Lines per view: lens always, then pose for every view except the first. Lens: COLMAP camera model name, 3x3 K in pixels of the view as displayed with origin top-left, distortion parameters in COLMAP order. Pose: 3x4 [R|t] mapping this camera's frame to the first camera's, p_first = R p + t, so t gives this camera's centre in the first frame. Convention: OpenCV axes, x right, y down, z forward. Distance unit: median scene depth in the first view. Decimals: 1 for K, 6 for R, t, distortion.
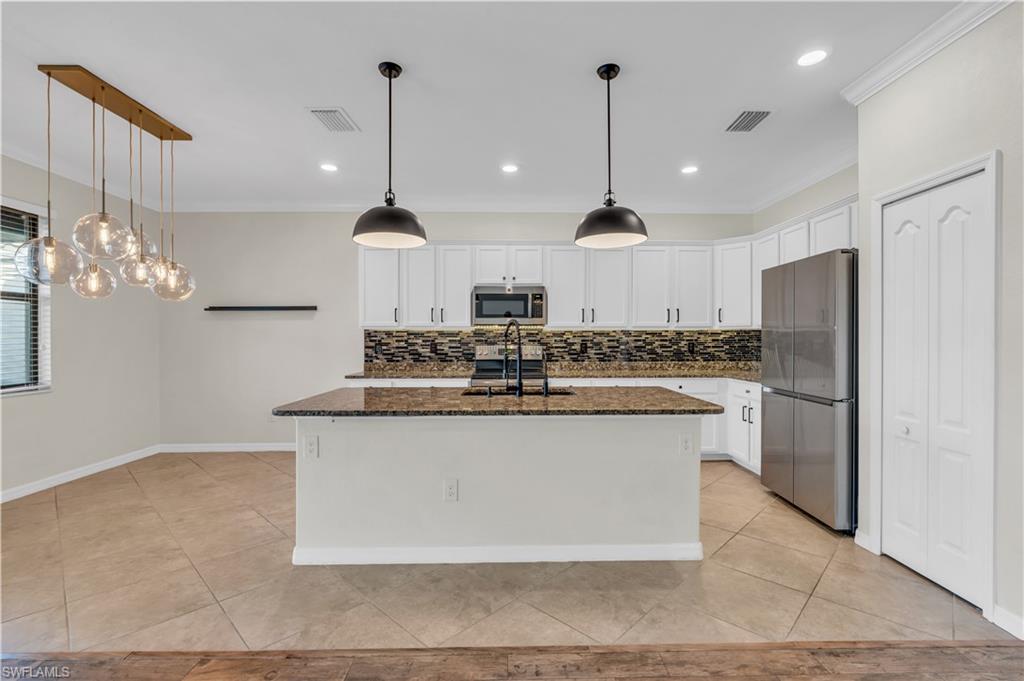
lens RADIAL K [[465.1, 0, 517.0], [0, 465.1, 340.7], [0, 0, 1]] dist [-0.005897, 0.001487]
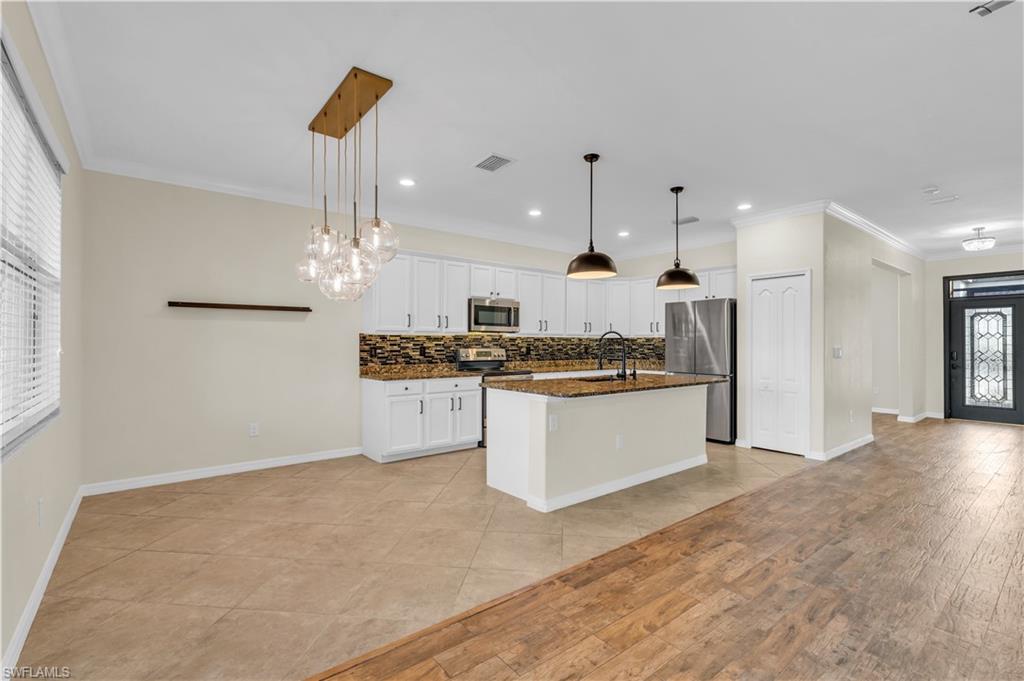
lens RADIAL K [[465.1, 0, 518.9], [0, 465.1, 342.2], [0, 0, 1]] dist [-0.005897, 0.001487]
pose [[0.789718, 0.005436, 0.613446, -1.139145], [-0.000718, 0.999968, -0.007936, 0.004926], [-0.613469, 0.005827, 0.789697, -0.005244]]
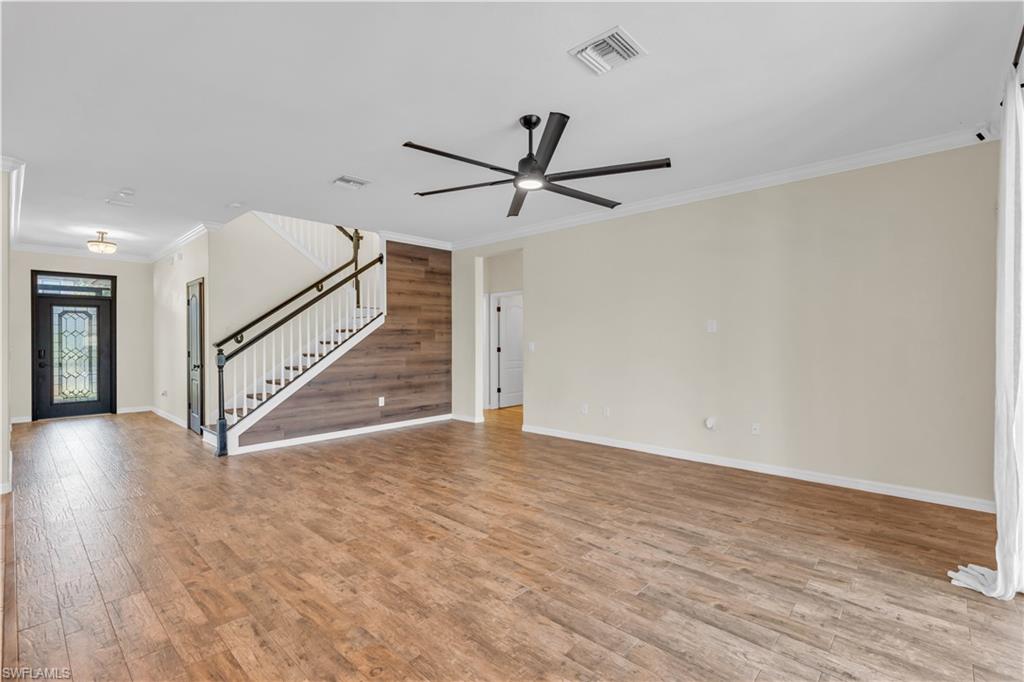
lens RADIAL K [[465.1, 0, 511.0], [0, 465.1, 338.5], [0, 0, 1]] dist [-0.005897, 0.001487]
pose [[-0.722614, 0.006388, 0.691222, -1.162127], [0.008366, 0.999965, -0.000496, -0.002346], [-0.691201, 0.005424, -0.722642, 0.580273]]
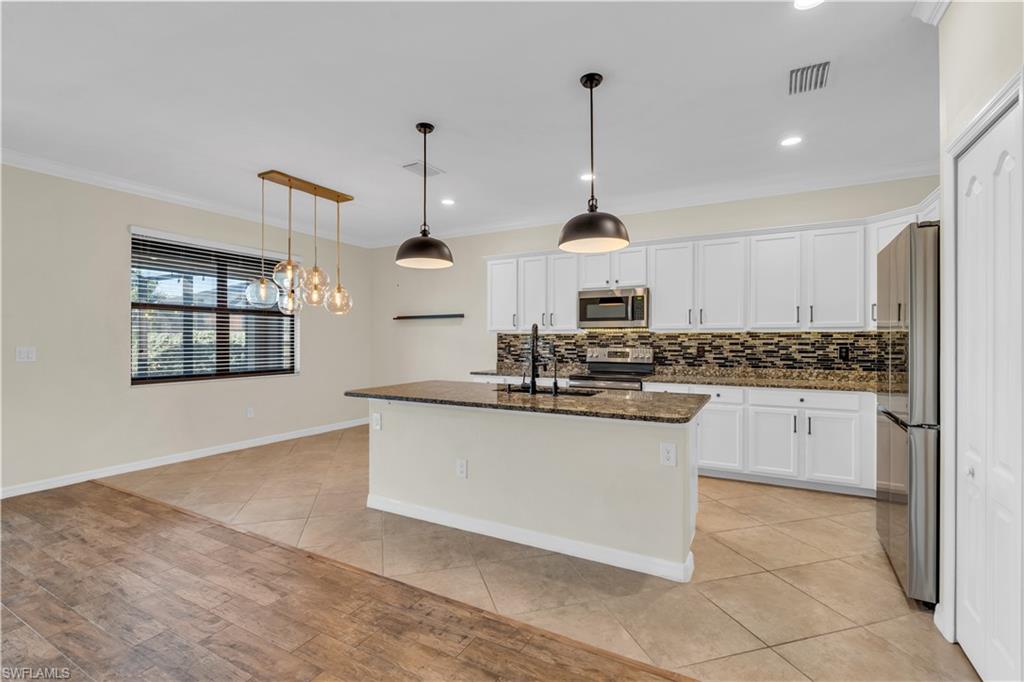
lens RADIAL K [[465.1, 0, 509.8], [0, 465.1, 343.5], [0, 0, 1]] dist [-0.005897, 0.001487]
pose [[0.863911, 0.005268, -0.503617, 0.477150], [-0.004414, 0.999986, 0.002888, -0.002989], [0.503625, -0.000272, 0.863922, 0.025096]]
